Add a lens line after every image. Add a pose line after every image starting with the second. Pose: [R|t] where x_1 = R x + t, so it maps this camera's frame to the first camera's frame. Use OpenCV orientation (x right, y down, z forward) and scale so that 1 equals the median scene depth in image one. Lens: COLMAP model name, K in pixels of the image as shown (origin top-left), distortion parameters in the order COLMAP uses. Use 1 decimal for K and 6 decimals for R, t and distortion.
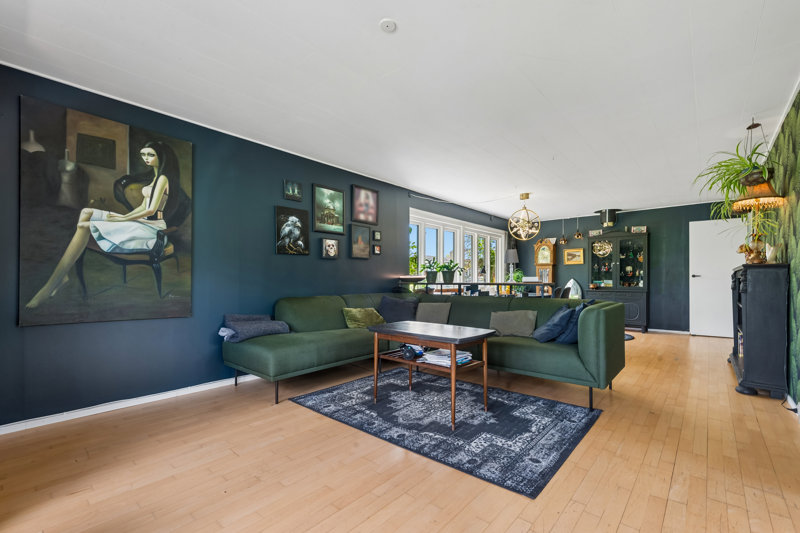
lens RADIAL K [[360.5, 0, 403.0], [0, 360.5, 281.5], [0, 0, 1]] dist [0.000990, 0.000046]
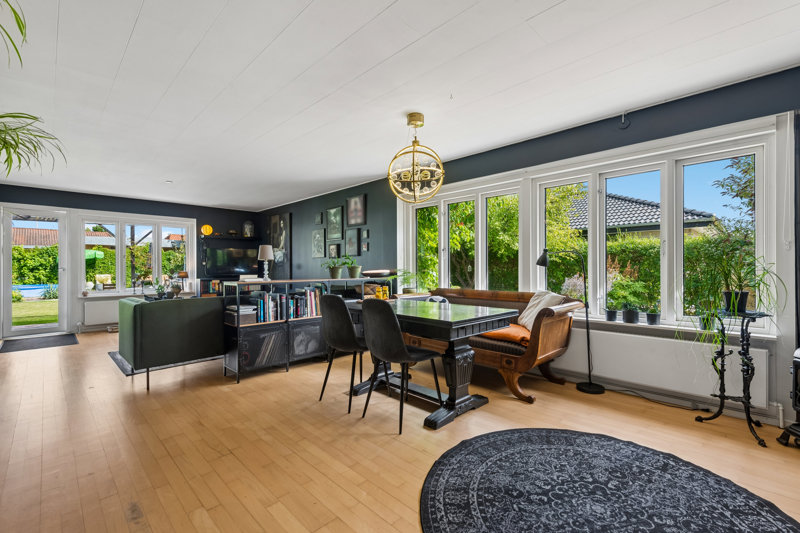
lens RADIAL K [[354.6, 0, 400.0], [0, 354.6, 266.5], [0, 0, 1]] dist [0.001409, 0.000032]
pose [[-0.059000, -0.004154, -0.998249, 0.682425], [0.006920, 0.999966, -0.004570, -0.018806], [0.998234, -0.007177, -0.058970, 0.814649]]
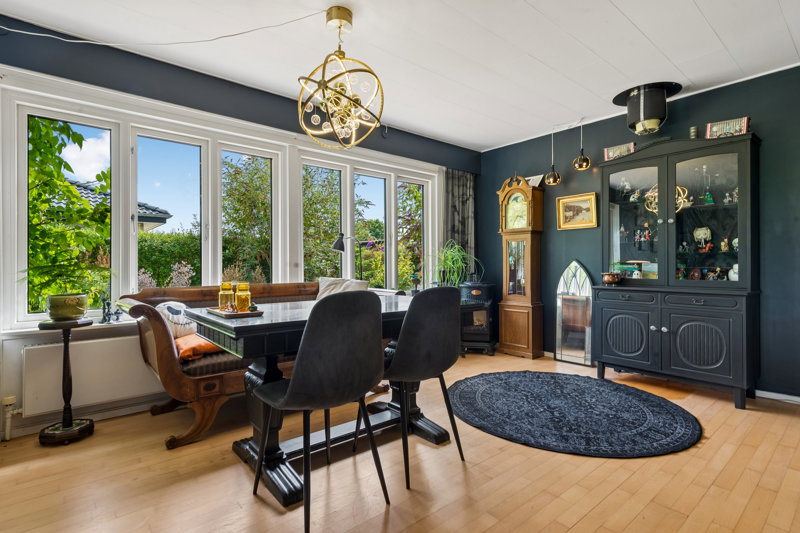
lens RADIAL K [[392.3, 0, 400.0], [0, 392.3, 266.5], [0, 0, 1]] dist [-0.016485, -0.000523]
pose [[0.988709, -0.004789, -0.149775, 0.354115], [0.006108, 0.999947, 0.008348, -0.005536], [0.149727, -0.009169, 0.988685, 0.516462]]
